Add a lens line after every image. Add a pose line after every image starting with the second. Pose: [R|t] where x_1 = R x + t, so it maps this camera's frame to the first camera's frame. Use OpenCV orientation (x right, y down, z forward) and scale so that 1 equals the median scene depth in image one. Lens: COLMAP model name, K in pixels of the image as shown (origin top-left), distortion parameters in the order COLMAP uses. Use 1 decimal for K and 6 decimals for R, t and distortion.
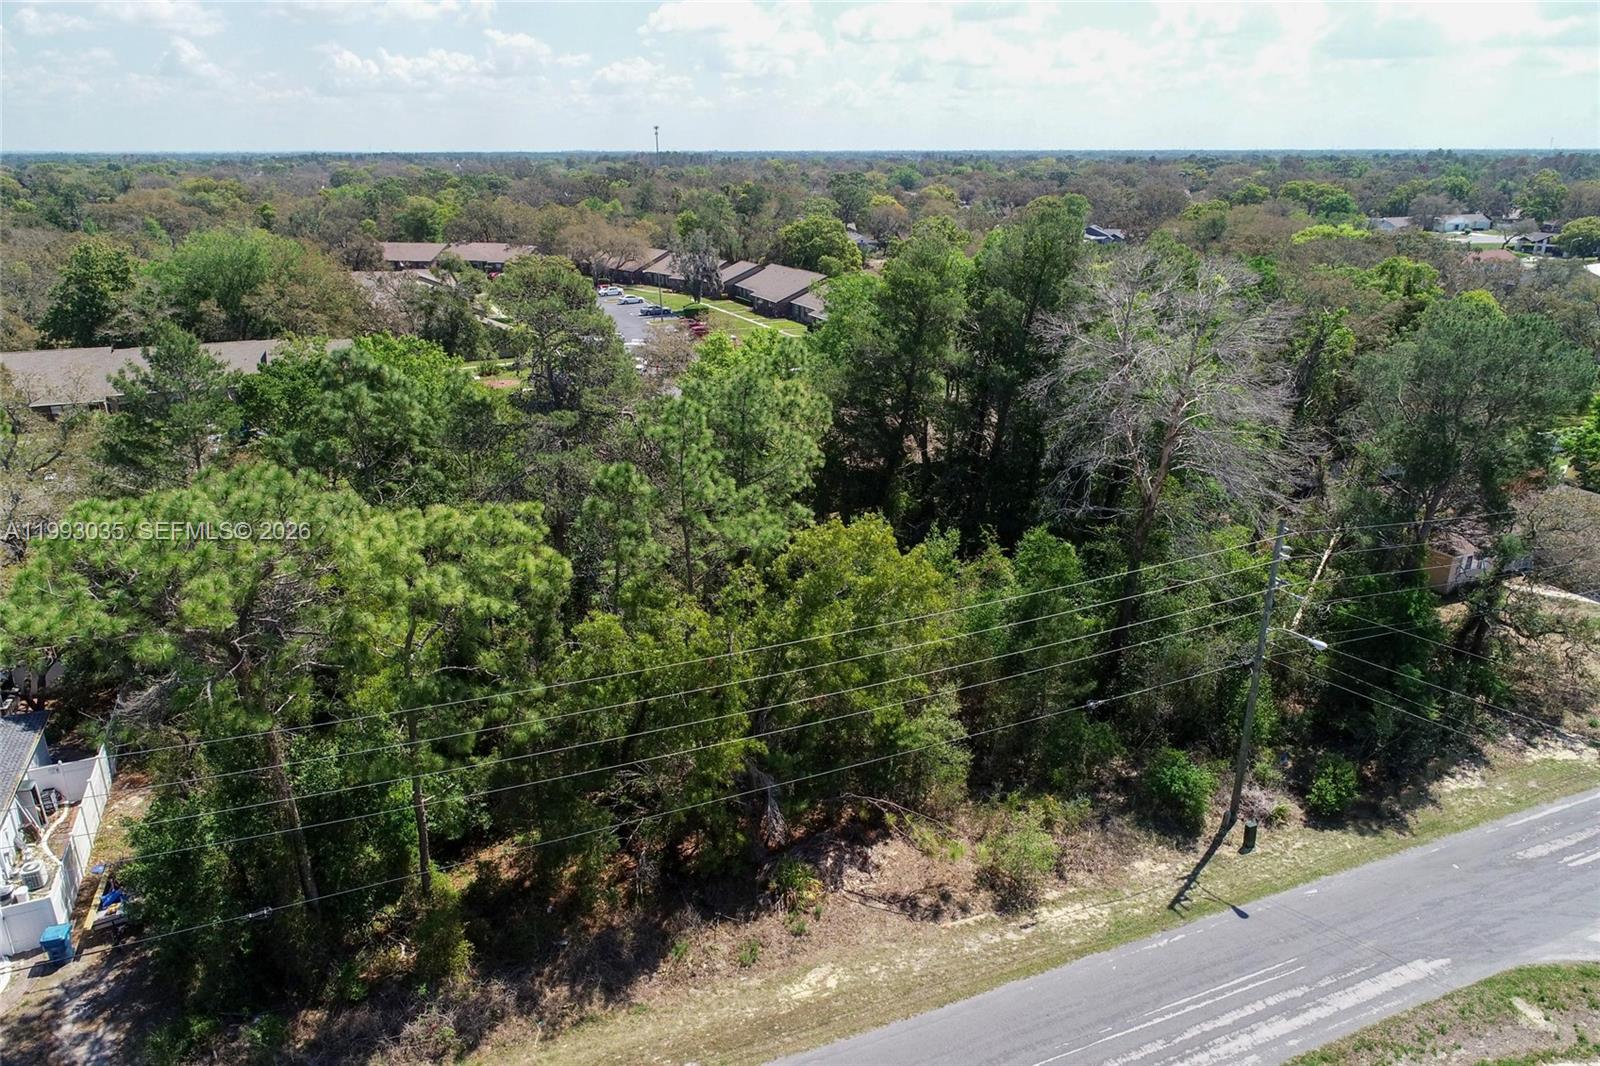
lens RADIAL K [[1092.7, 0, 800.0], [0, 1092.7, 533.0], [0, 0, 1]] dist [-0.004180, 0.003731]
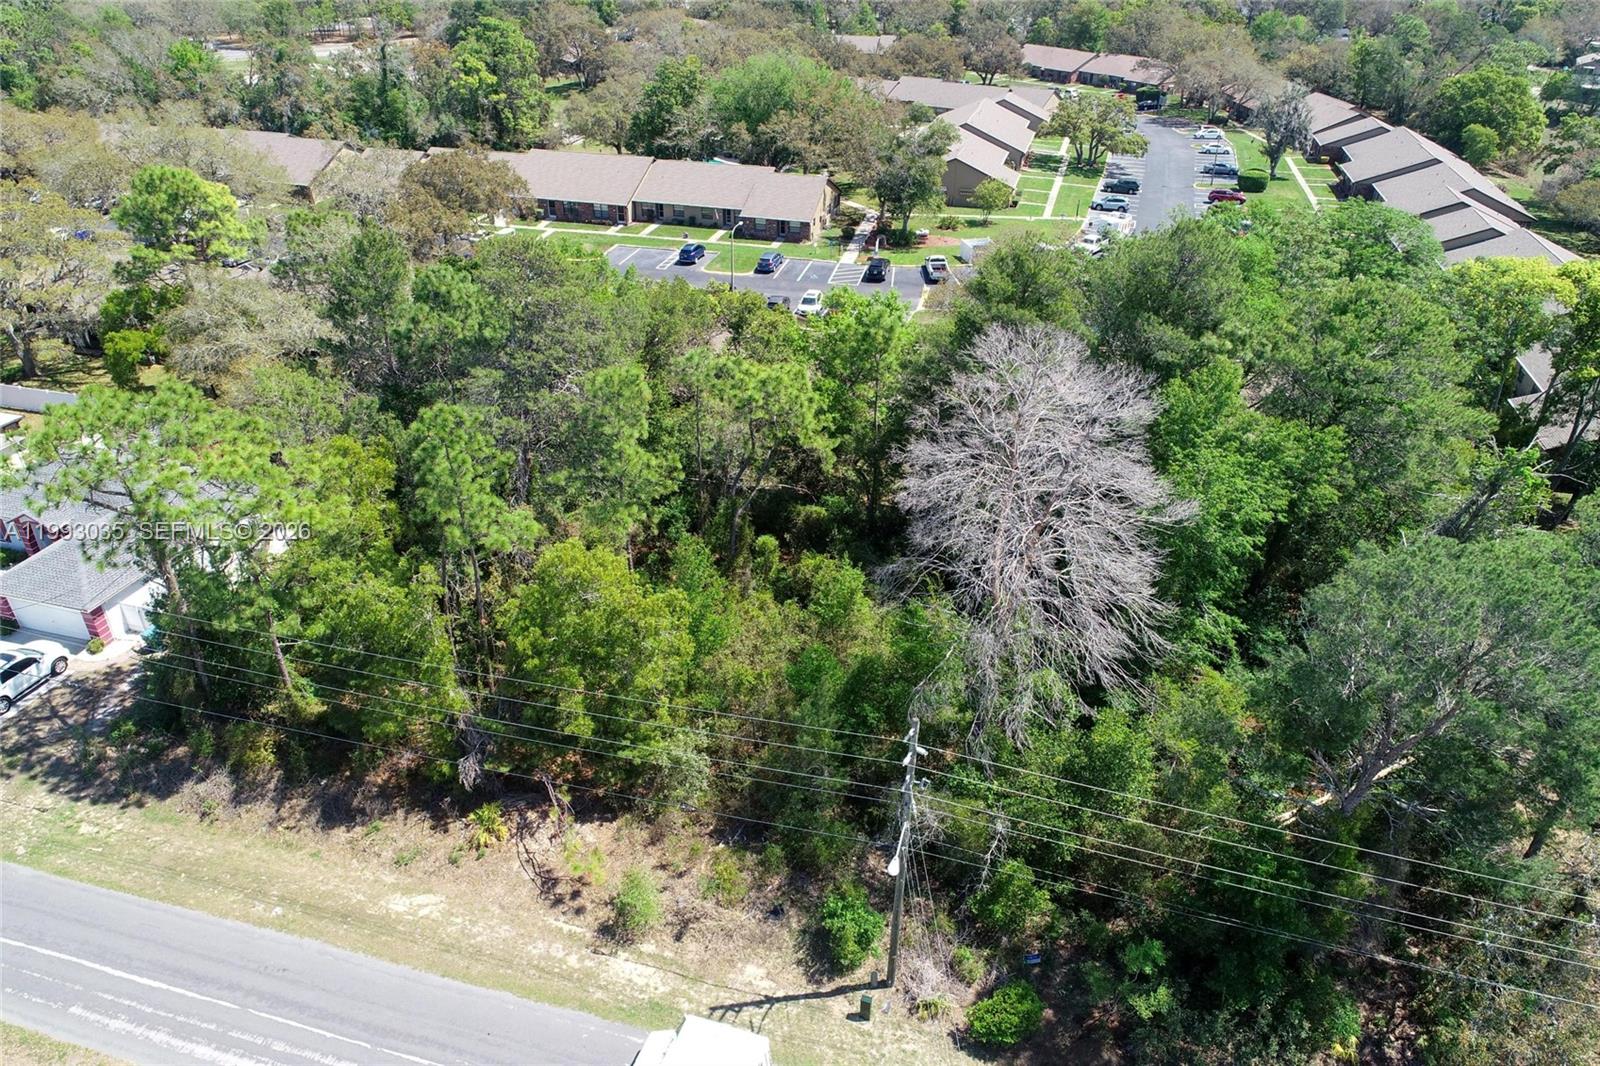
lens RADIAL K [[1074.2, 0, 800.0], [0, 1074.2, 533.0], [0, 0, 1]] dist [0.000042, -0.000818]
pose [[0.780903, 0.325501, -0.533142, 0.760705], [-0.217380, 0.941761, 0.256576, -0.338612], [0.585608, -0.084466, 0.806181, 0.284118]]
